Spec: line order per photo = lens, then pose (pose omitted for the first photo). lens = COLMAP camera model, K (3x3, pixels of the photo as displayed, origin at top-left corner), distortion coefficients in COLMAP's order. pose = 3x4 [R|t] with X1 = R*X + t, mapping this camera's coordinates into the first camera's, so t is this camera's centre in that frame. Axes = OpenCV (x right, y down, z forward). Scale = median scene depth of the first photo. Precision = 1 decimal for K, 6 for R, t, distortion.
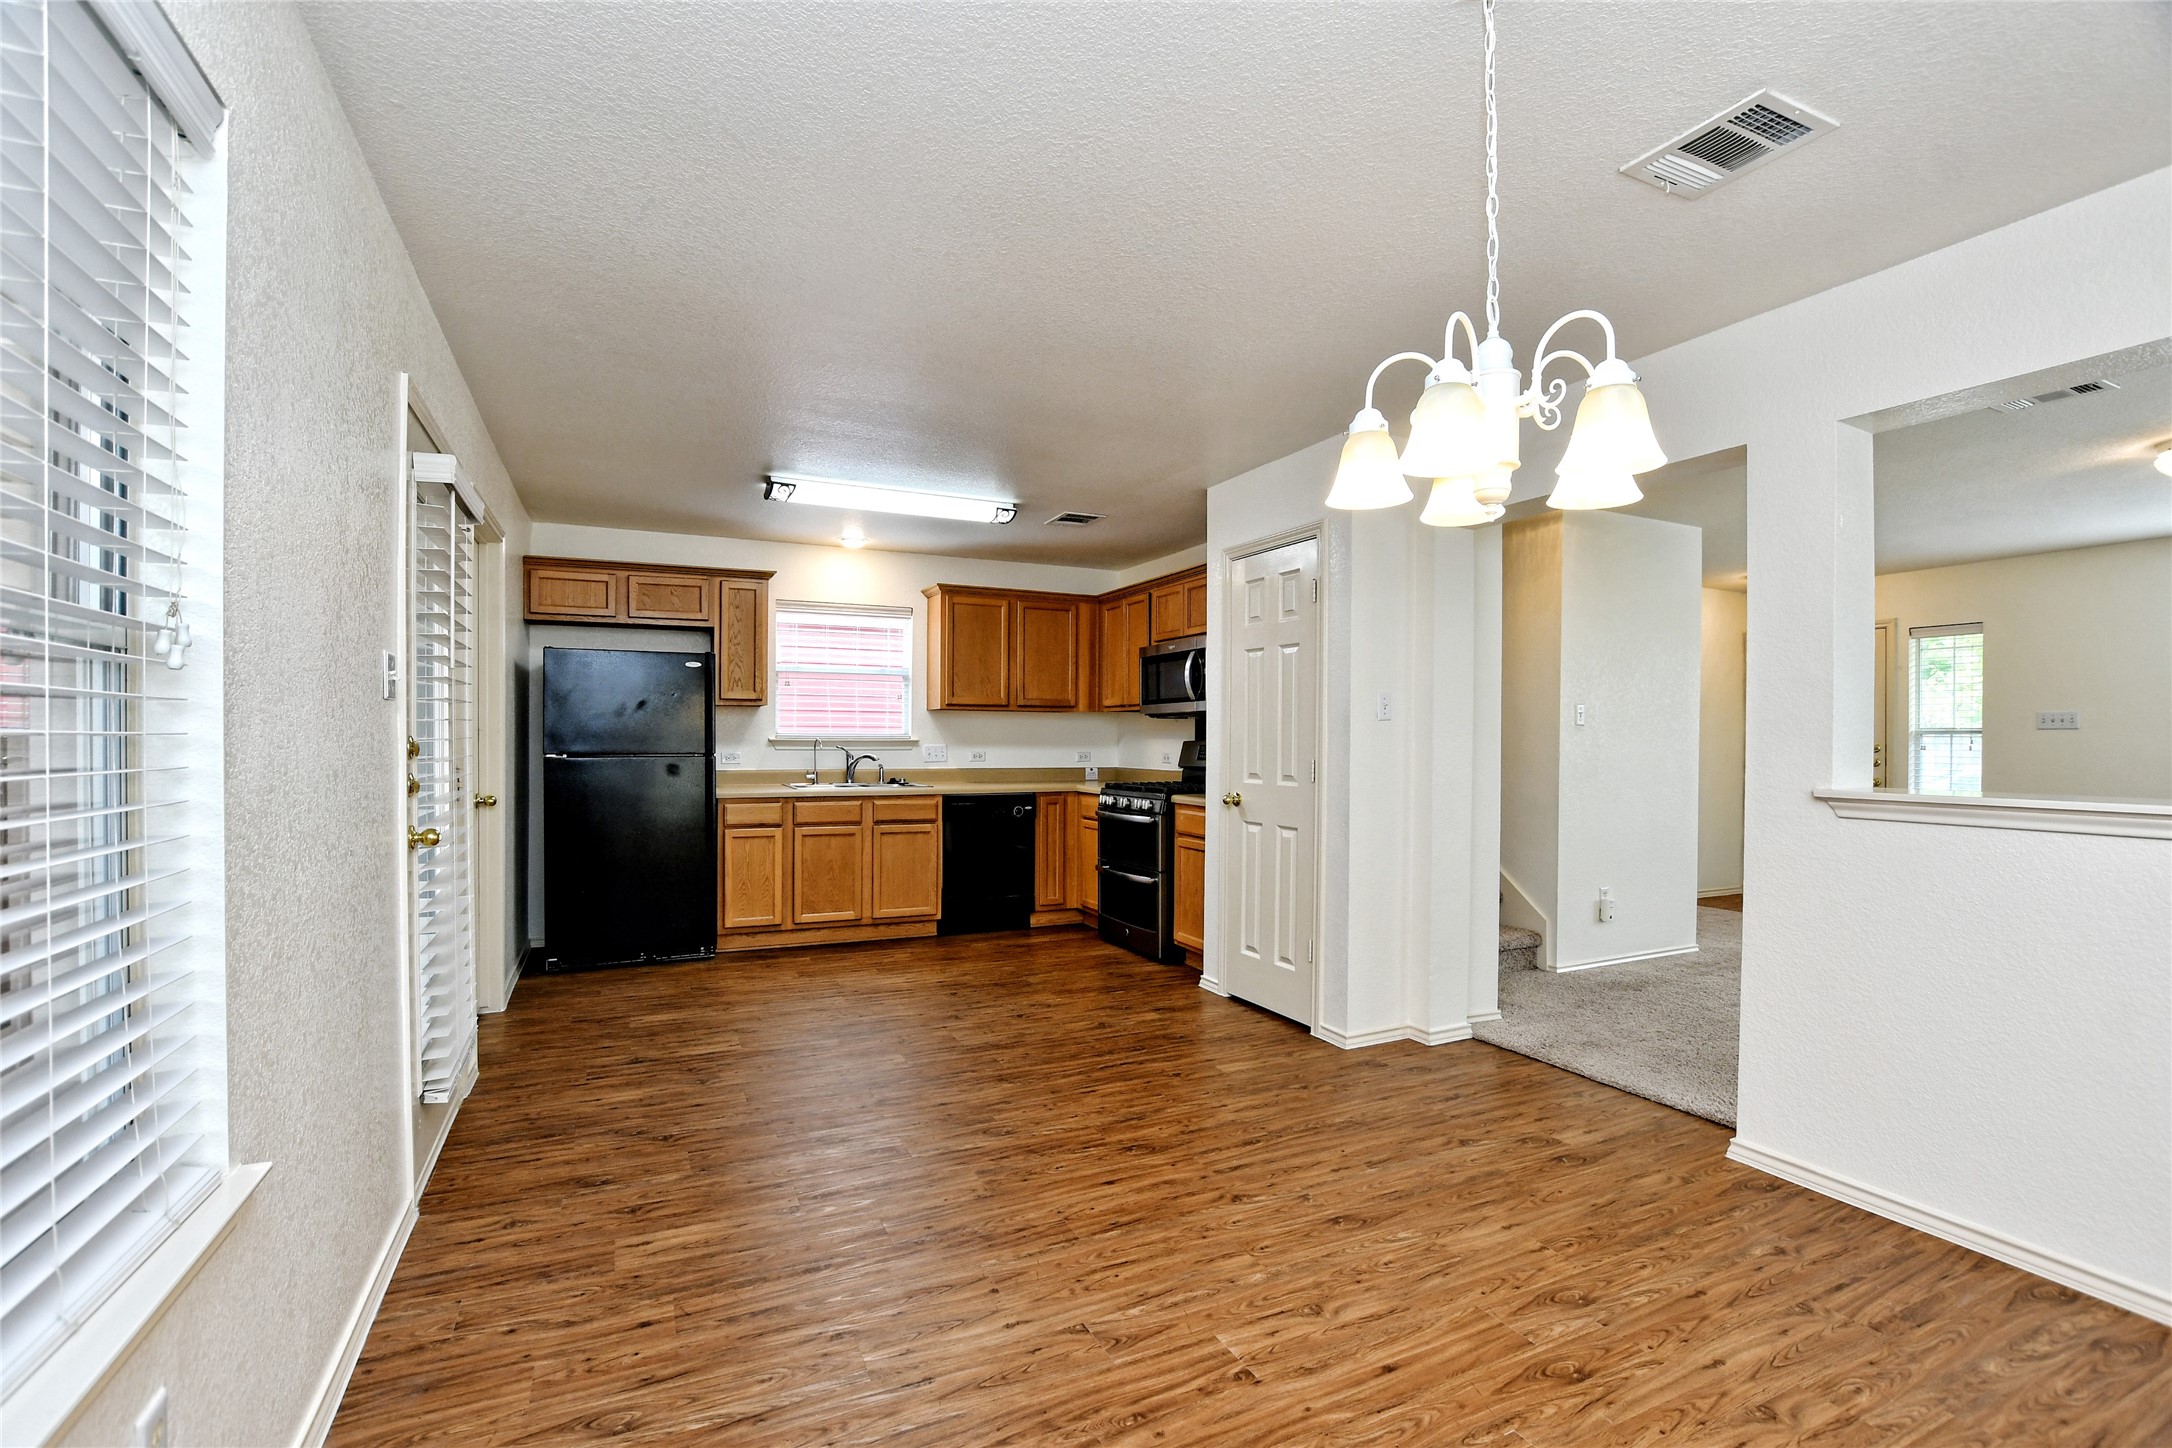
lens RADIAL K [[962.1, 0, 1071.9], [0, 962.1, 739.1], [0, 0, 1]] dist [-0.027915, 0.007013]
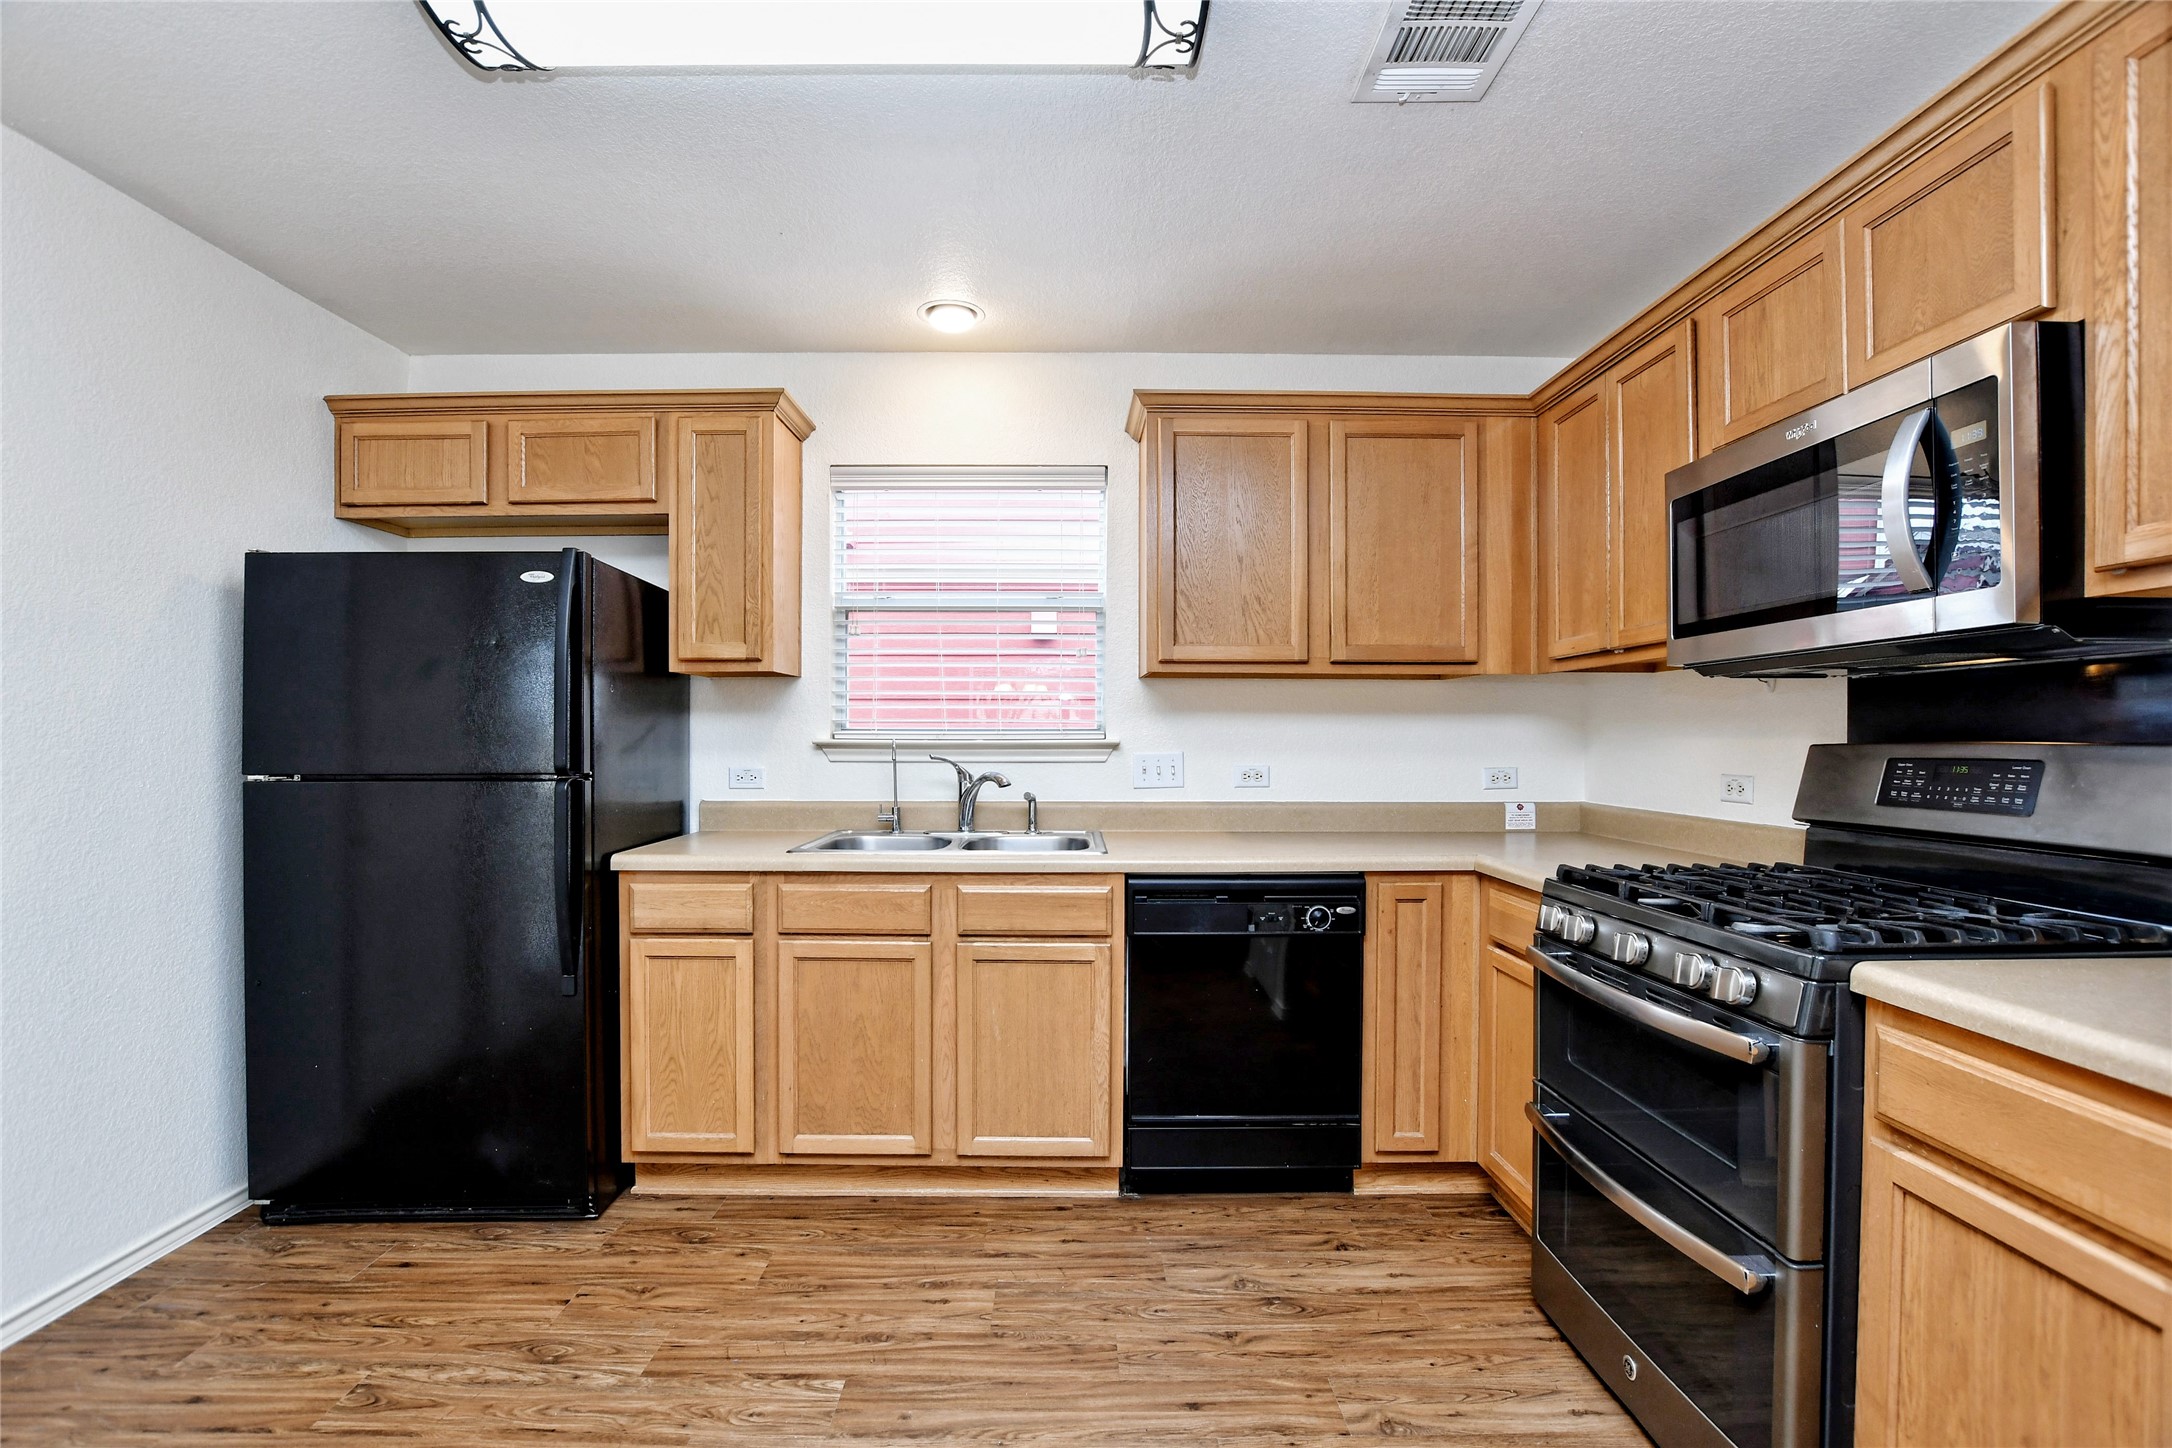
lens RADIAL K [[962.1, 0, 1071.9], [0, 962.1, 739.1], [0, 0, 1]] dist [-0.027915, 0.007013]
pose [[0.910630, -0.000816, -0.413223, 0.017081], [0.002102, 0.999994, 0.002658, -0.001477], [0.413218, -0.003289, 0.910626, 0.608502]]
